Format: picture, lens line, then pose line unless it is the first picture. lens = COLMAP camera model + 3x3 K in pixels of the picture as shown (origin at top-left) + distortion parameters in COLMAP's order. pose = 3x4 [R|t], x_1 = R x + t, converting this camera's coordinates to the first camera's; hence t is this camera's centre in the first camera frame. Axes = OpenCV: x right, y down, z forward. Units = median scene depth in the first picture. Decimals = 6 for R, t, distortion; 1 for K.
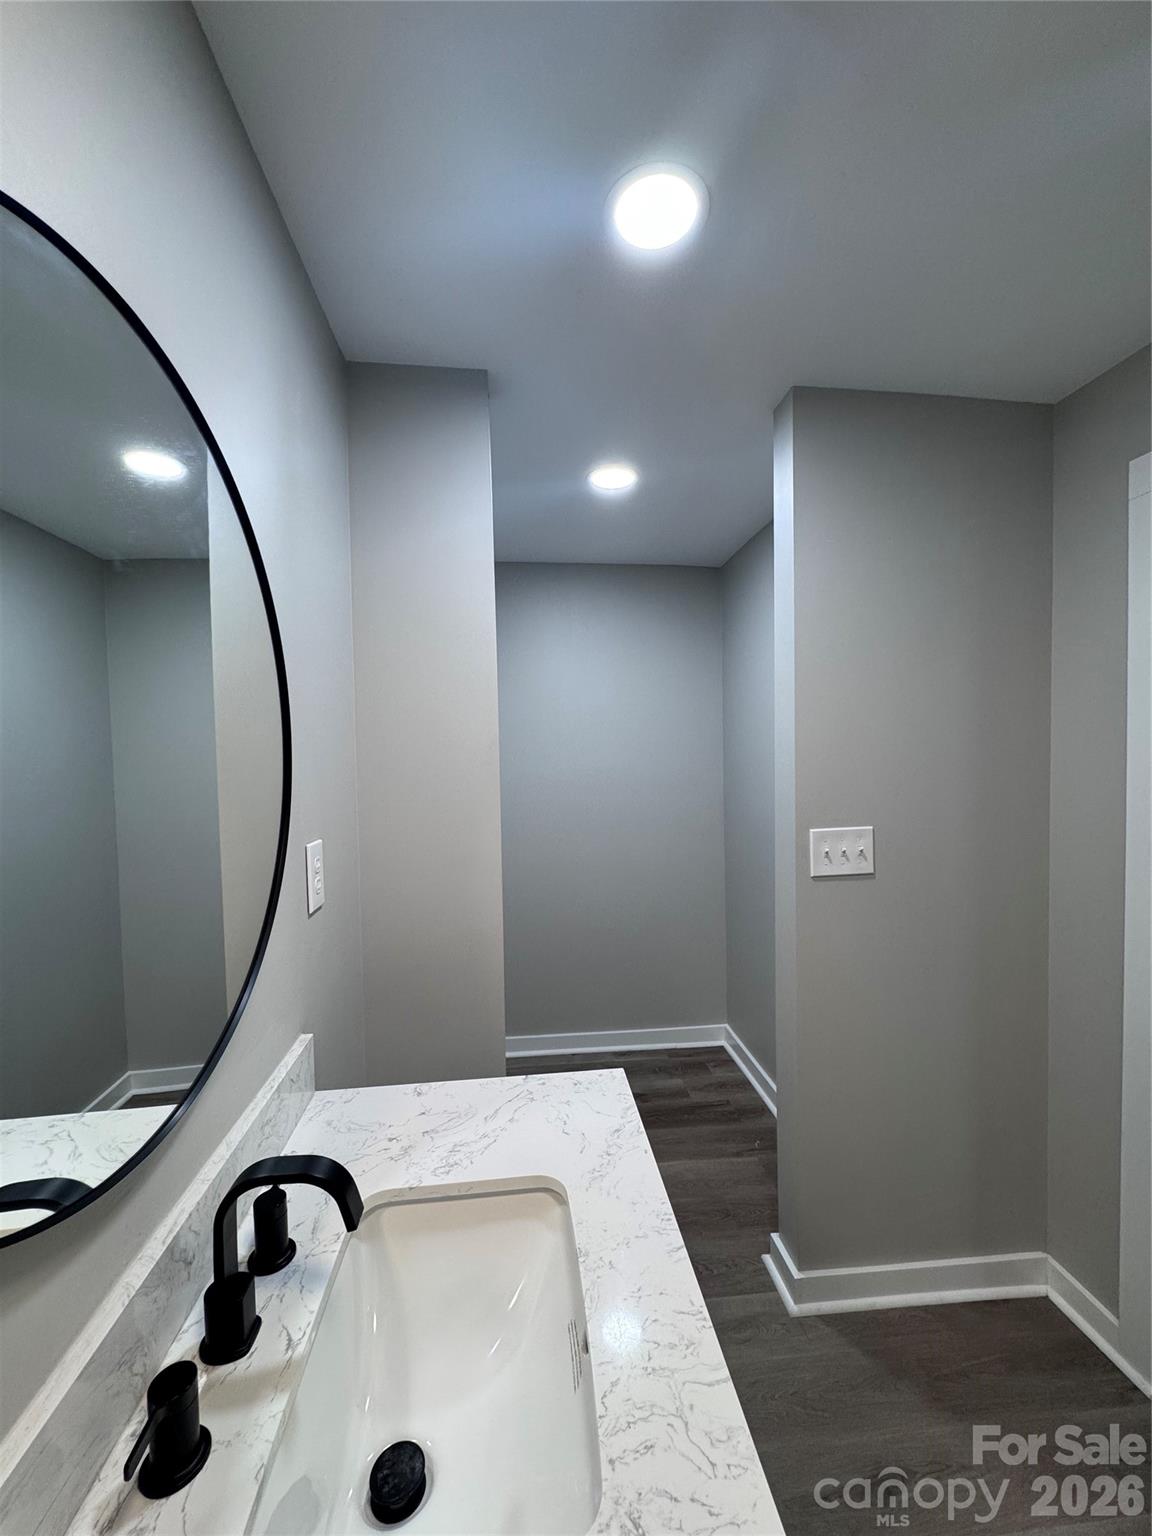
lens RADIAL K [[612.7, 0, 582.1], [0, 612.7, 771.7], [0, 0, 1]] dist [-0.004319, 0.000691]
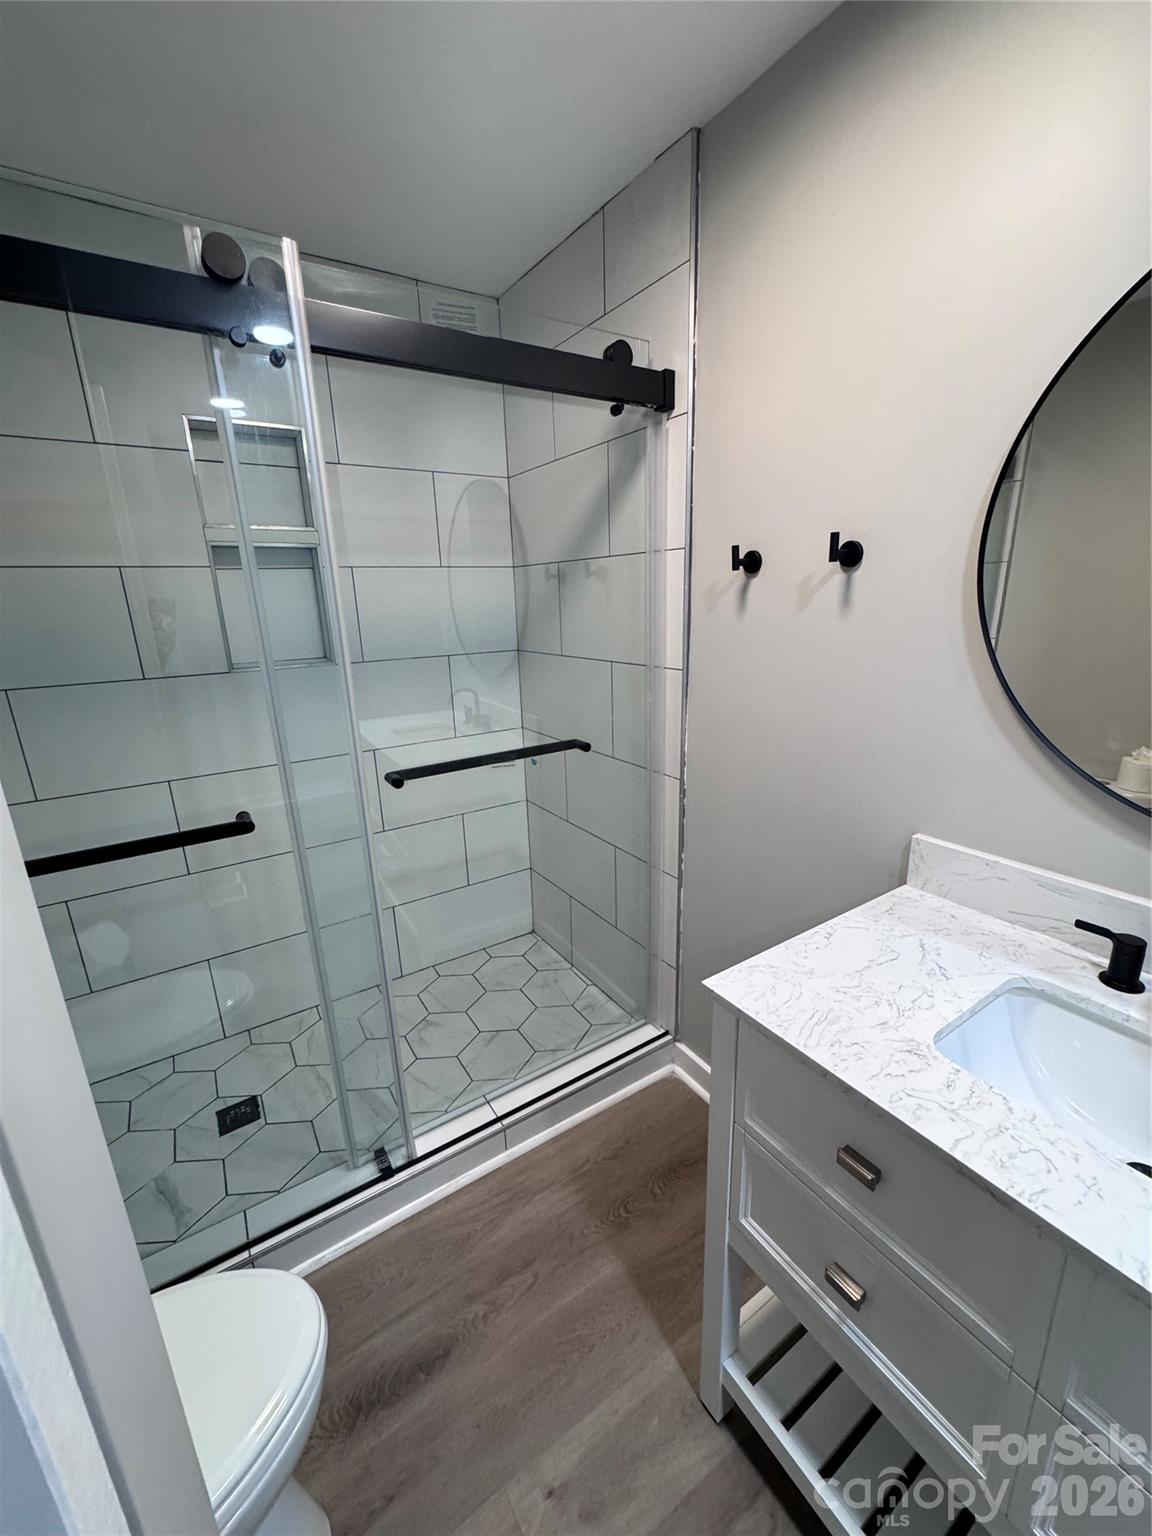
lens RADIAL K [[612.7, 0, 582.1], [0, 612.7, 771.7], [0, 0, 1]] dist [-0.004319, 0.000691]
pose [[-0.891243, 0.165051, -0.422426, 0.804982], [0.029568, 0.950591, 0.309033, -0.008654], [0.452561, 0.262934, -0.852088, 0.991766]]
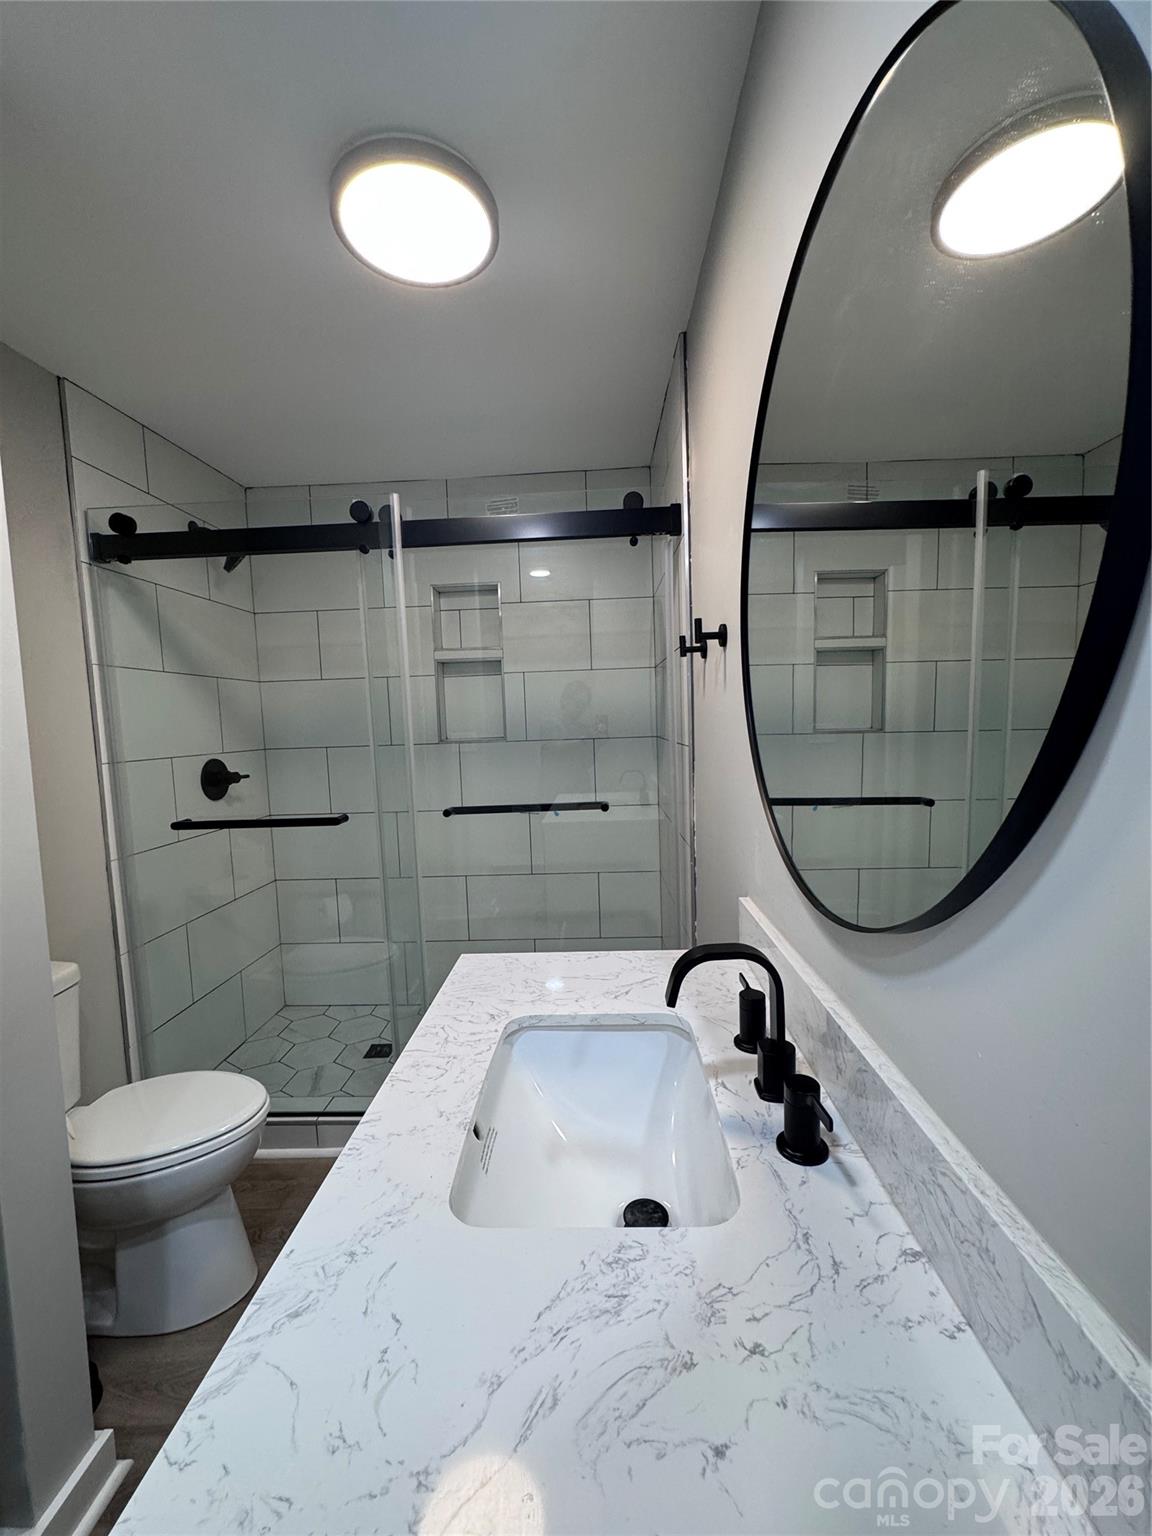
lens RADIAL K [[612.7, 0, 582.1], [0, 612.7, 771.7], [0, 0, 1]] dist [-0.004319, 0.000691]
pose [[-0.988413, 0.037284, 0.147140, -0.295017], [0.054245, 0.992113, 0.113001, 0.118312], [-0.141766, 0.119673, -0.982640, 1.581660]]
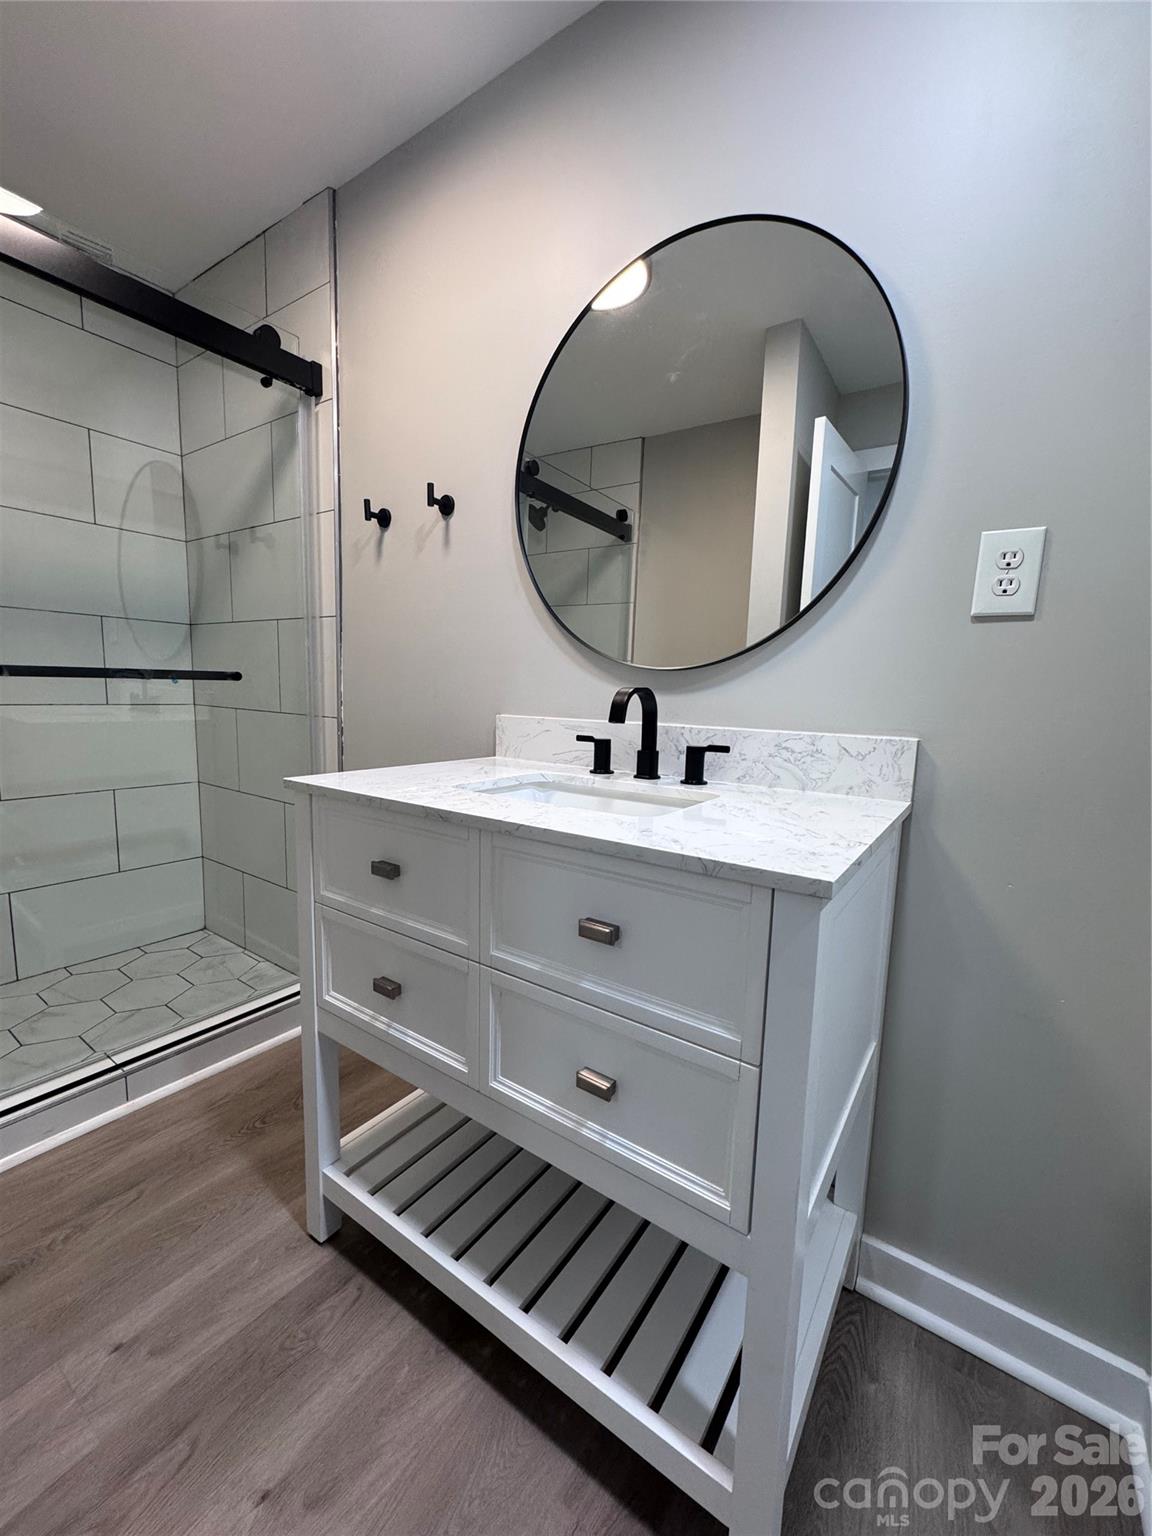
lens RADIAL K [[612.7, 0, 582.1], [0, 612.7, 771.7], [0, 0, 1]] dist [-0.004319, 0.000691]
pose [[-0.657049, 0.096219, -0.747682, 0.762968], [-0.046309, 0.984796, 0.167429, 0.434395], [0.752424, 0.144633, -0.642604, 1.551772]]
